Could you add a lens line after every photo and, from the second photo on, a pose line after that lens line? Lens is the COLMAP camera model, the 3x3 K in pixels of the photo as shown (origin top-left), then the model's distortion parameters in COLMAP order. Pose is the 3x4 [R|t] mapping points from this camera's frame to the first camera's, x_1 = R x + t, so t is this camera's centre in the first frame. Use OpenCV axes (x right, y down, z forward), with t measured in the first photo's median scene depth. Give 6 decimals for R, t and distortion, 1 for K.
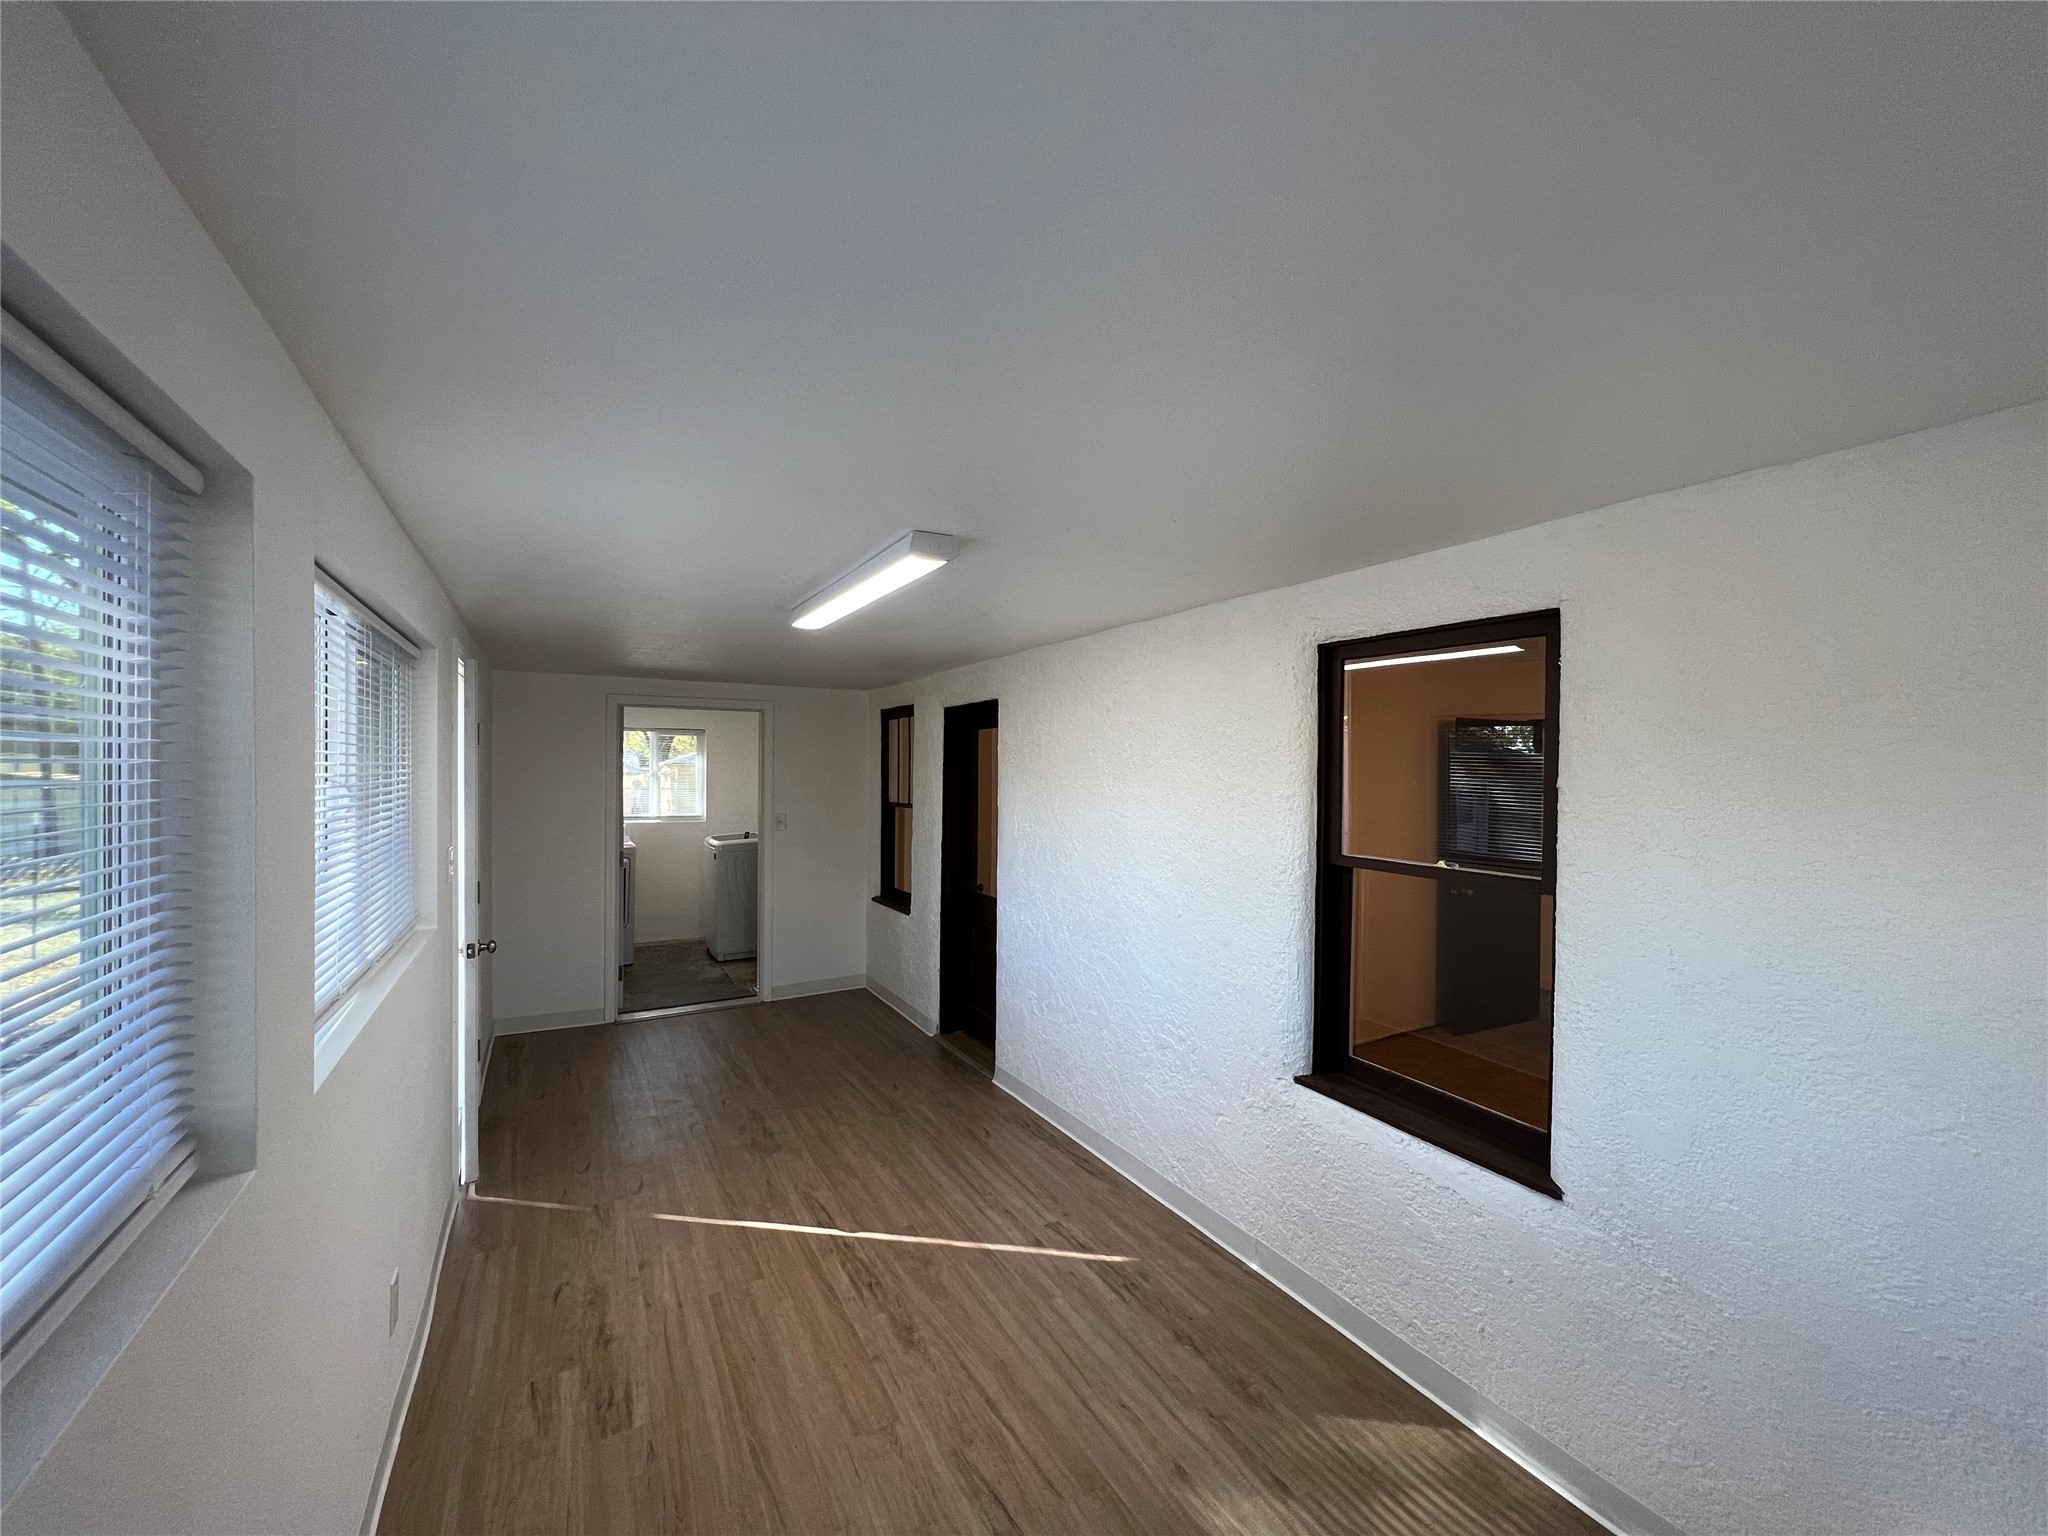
lens RADIAL K [[814.9, 0, 1027.4], [0, 814.9, 767.3], [0, 0, 1]] dist [-0.001353, 0.000000]
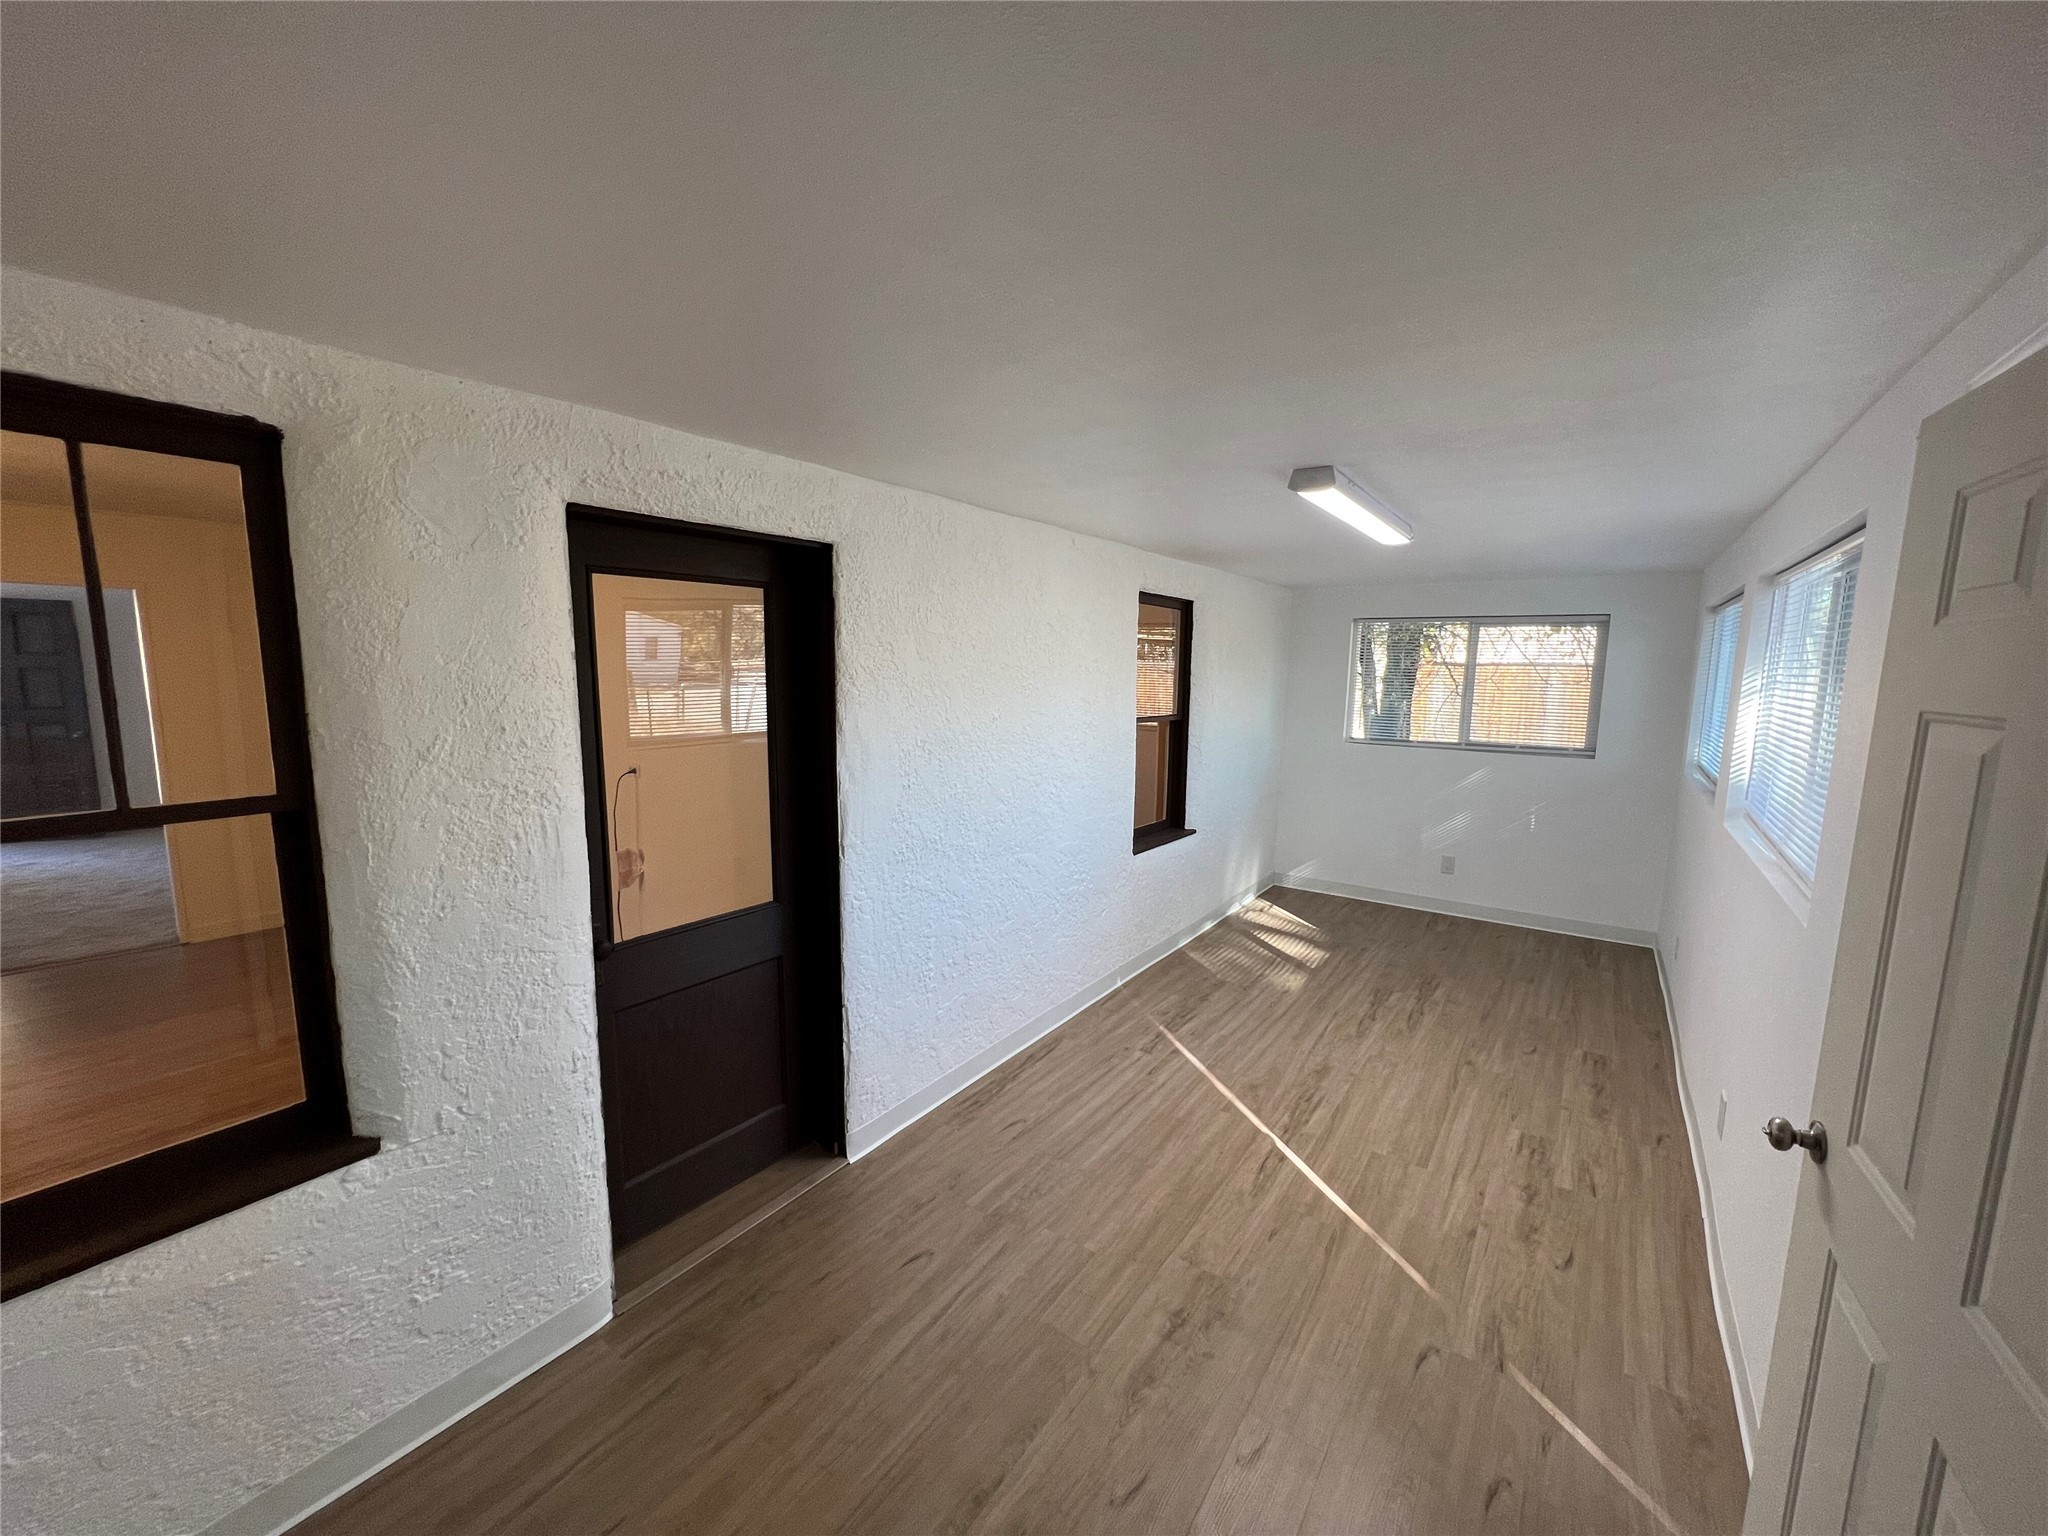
lens RADIAL K [[814.9, 0, 1027.4], [0, 814.9, 767.3], [0, 0, 1]] dist [-0.001353, 0.000000]
pose [[-0.423003, -0.131884, 0.896479, -1.028012], [-0.021131, 0.990518, 0.135747, -0.015734], [-0.905882, 0.038478, -0.421779, 1.846307]]
